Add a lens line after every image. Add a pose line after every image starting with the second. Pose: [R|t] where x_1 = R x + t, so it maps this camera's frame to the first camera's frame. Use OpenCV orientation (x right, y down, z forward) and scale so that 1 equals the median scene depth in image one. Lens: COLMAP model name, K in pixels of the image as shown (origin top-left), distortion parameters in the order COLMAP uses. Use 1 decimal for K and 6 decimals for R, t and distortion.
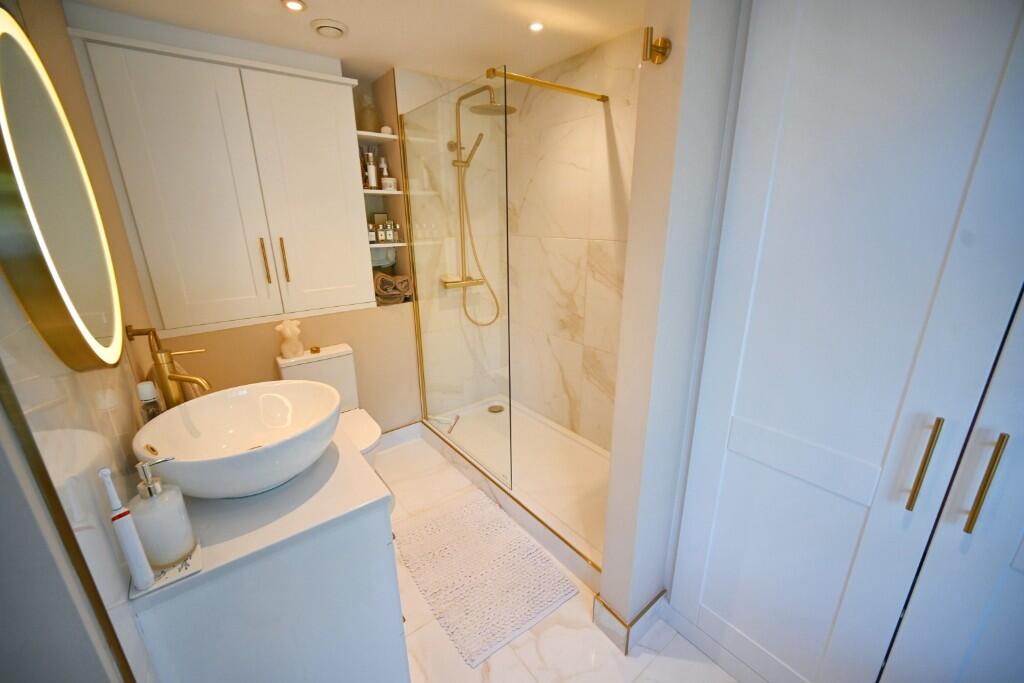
lens RADIAL K [[404.4, 0, 510.1], [0, 404.4, 342.5], [0, 0, 1]] dist [-0.002212, -0.000416]
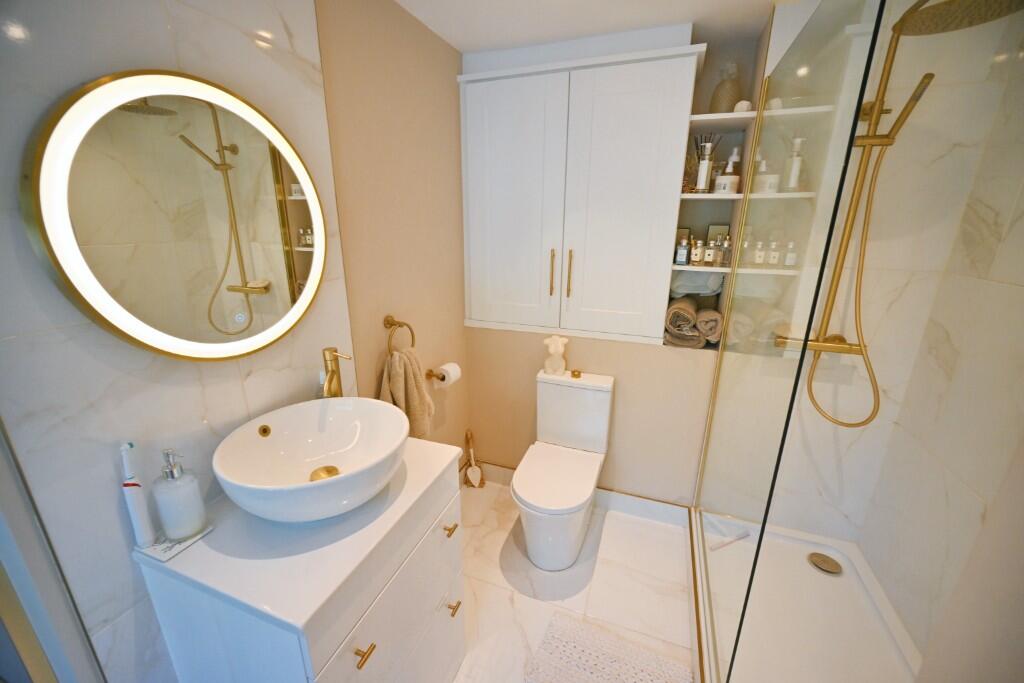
lens RADIAL K [[404.4, 0, 510.1], [0, 404.4, 342.5], [0, 0, 1]] dist [-0.002212, -0.000416]
pose [[0.529324, 0.260719, -0.807367, 0.140930], [-0.264239, 0.954943, 0.135135, -0.122763], [0.806222, 0.141808, 0.574366, 0.325864]]
